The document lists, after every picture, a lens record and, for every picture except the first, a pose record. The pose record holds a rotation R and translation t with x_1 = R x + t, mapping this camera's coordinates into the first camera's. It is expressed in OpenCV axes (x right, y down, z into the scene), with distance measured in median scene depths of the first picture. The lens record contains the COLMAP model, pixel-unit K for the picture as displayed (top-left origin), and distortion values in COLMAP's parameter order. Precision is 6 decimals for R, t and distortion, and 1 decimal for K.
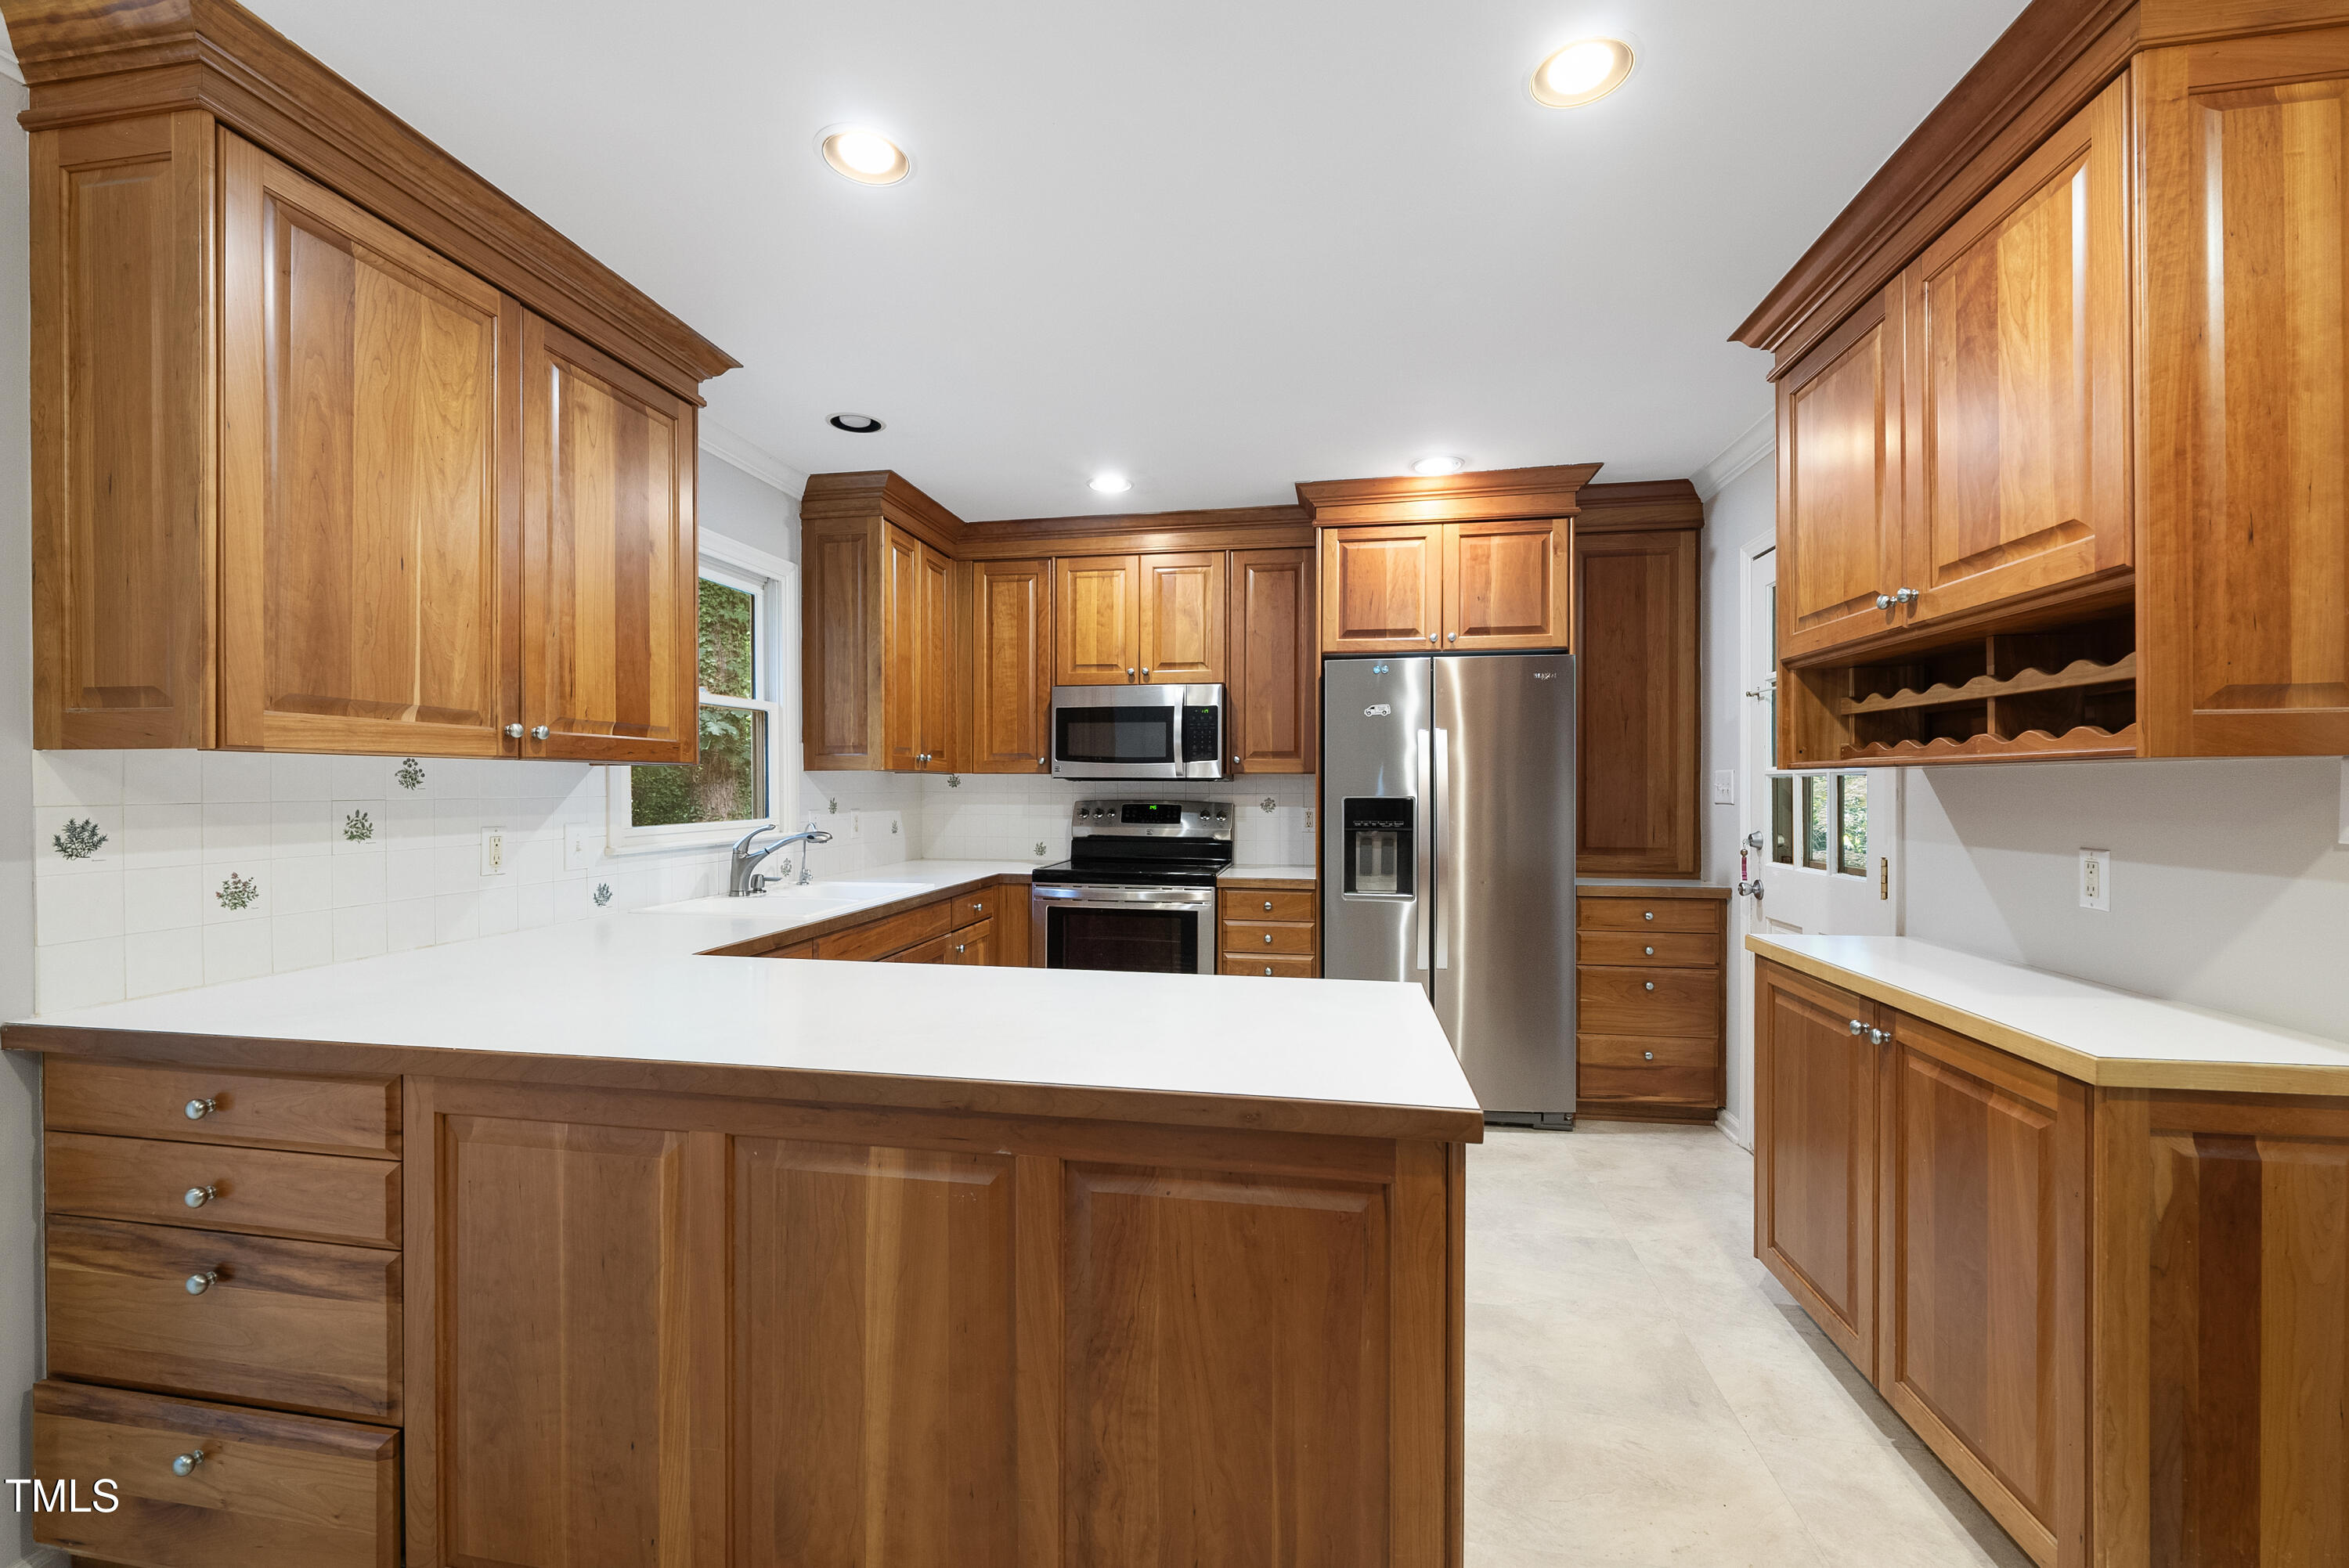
lens RADIAL K [[921.8, 0, 1175.8], [0, 921.8, 787.5], [0, 0, 1]] dist [-0.000093, -0.000661]
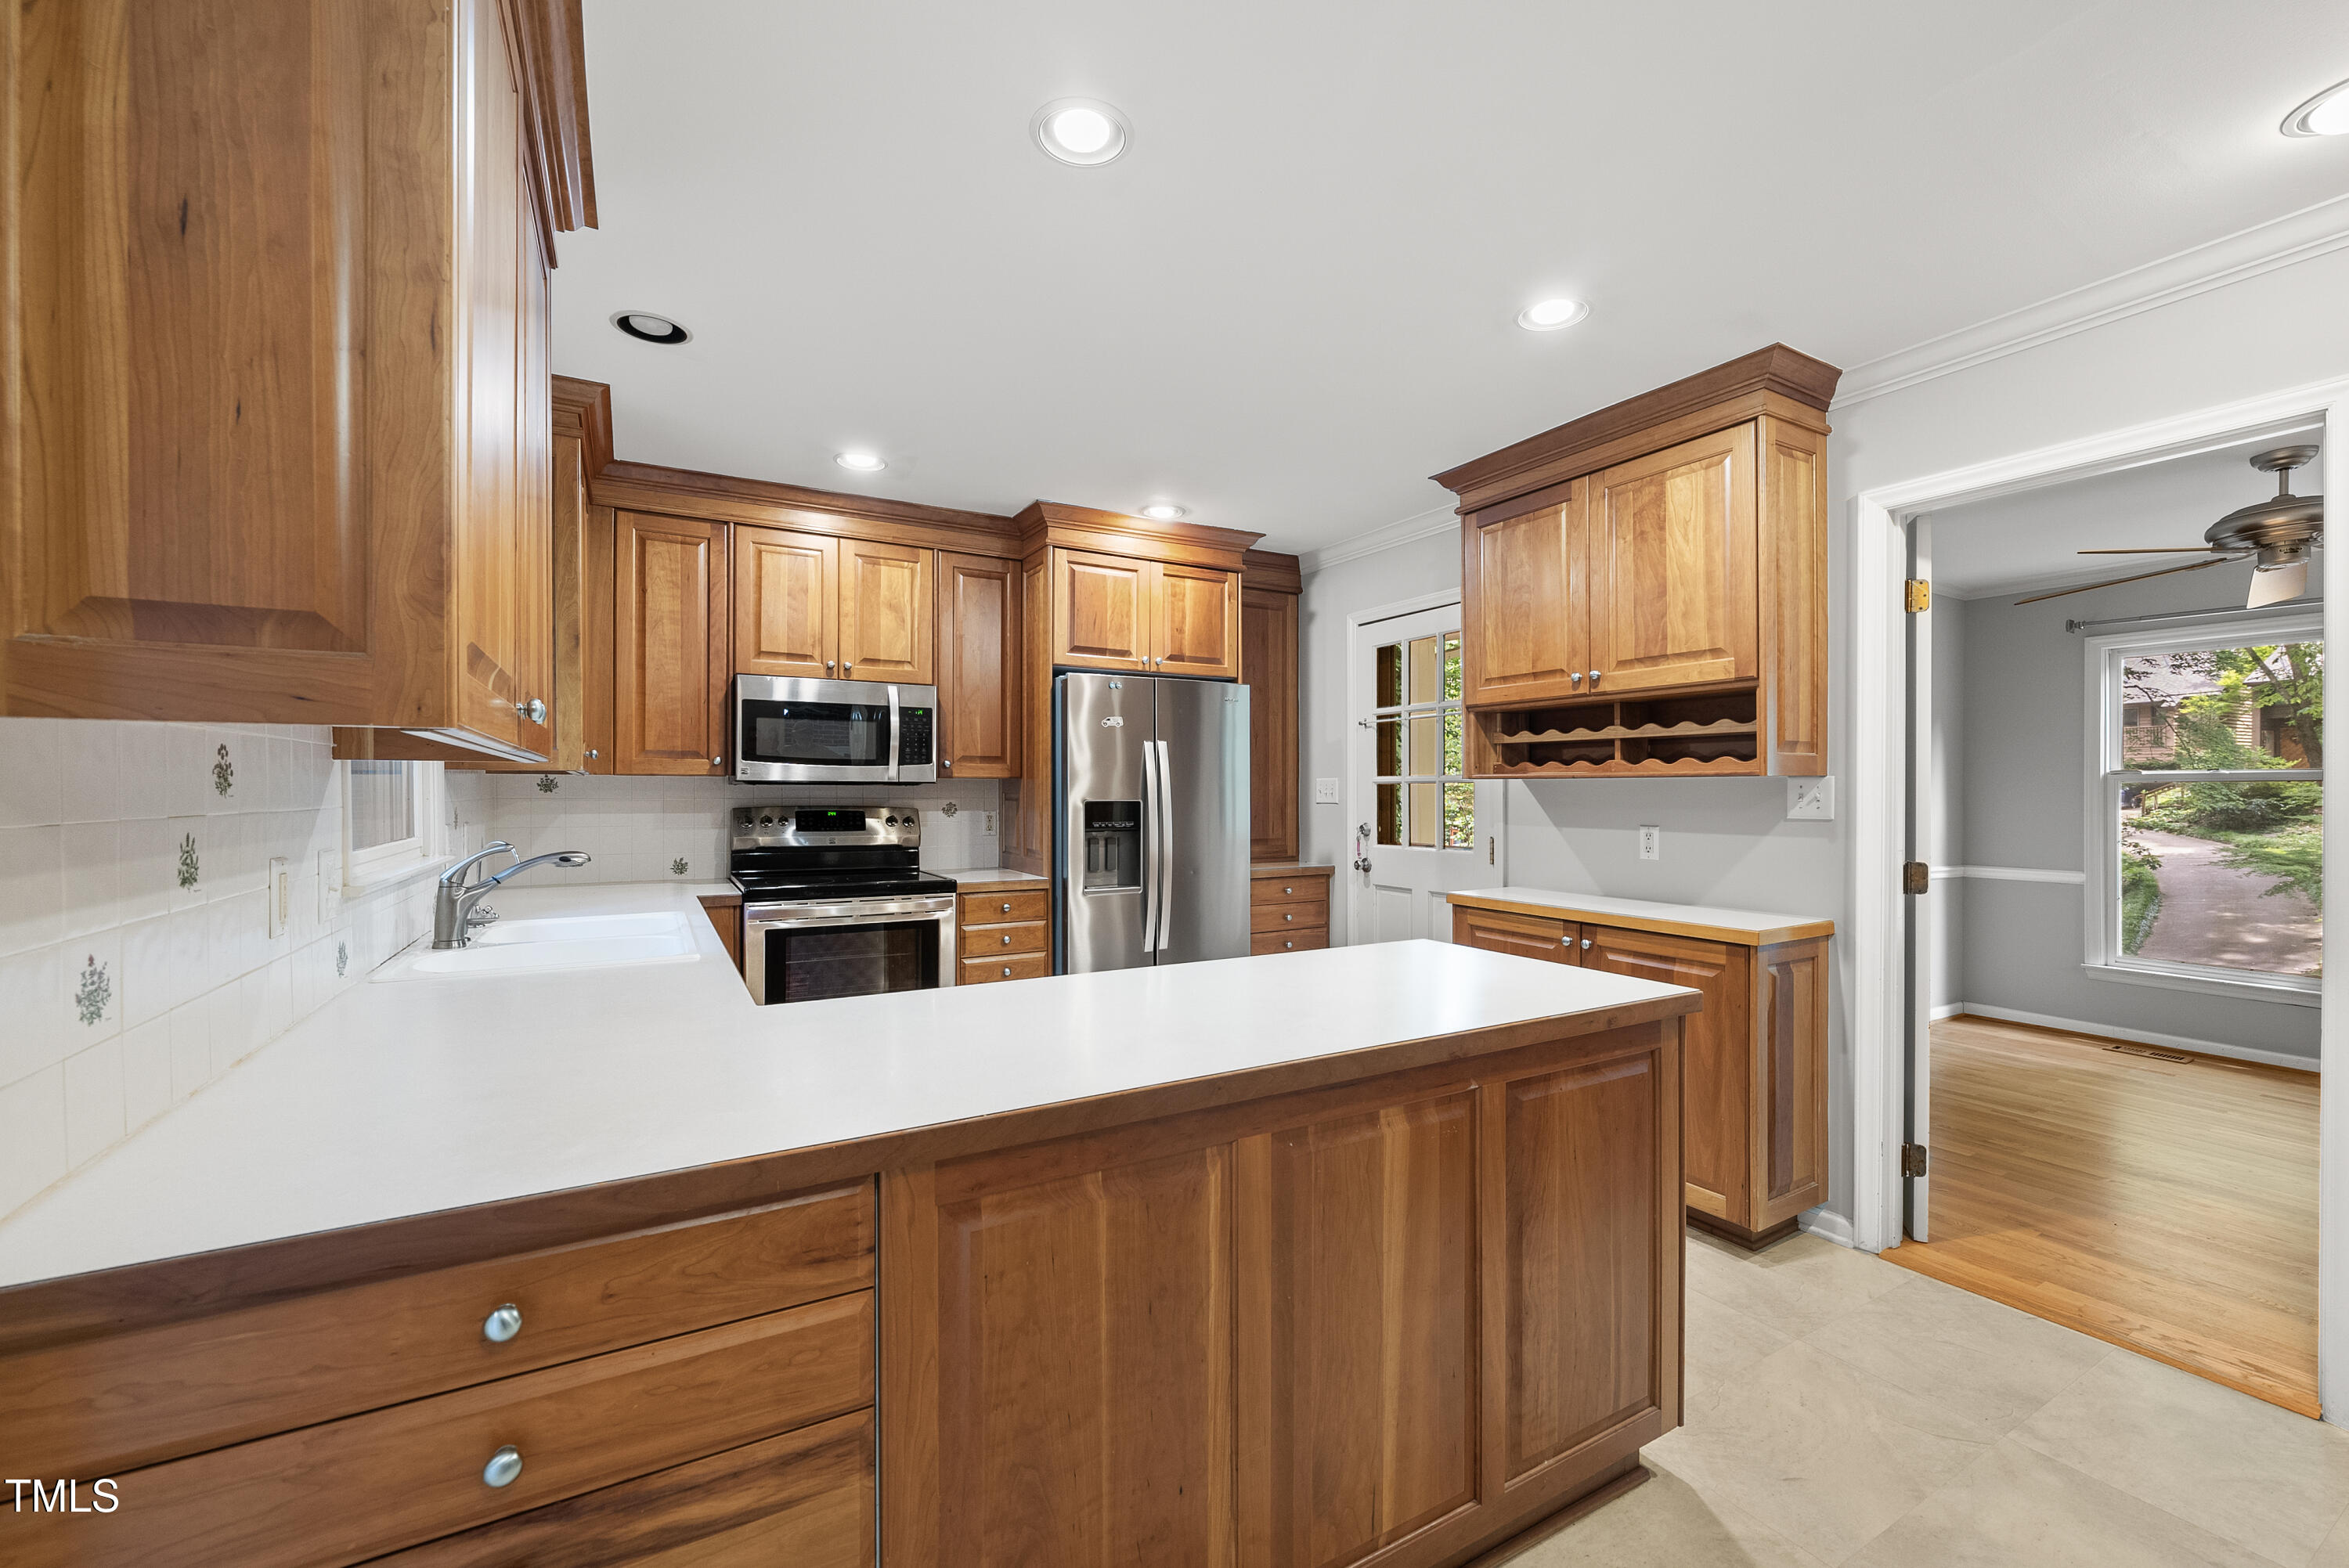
lens RADIAL K [[921.8, 0, 1168.3], [0, 921.8, 792.5], [0, 0, 1]] dist [-0.000093, -0.000661]
pose [[0.779744, -0.001960, 0.626096, -0.496640], [0.001406, 0.999998, 0.001380, -0.000712], [-0.626097, -0.000196, 0.779745, 0.113499]]
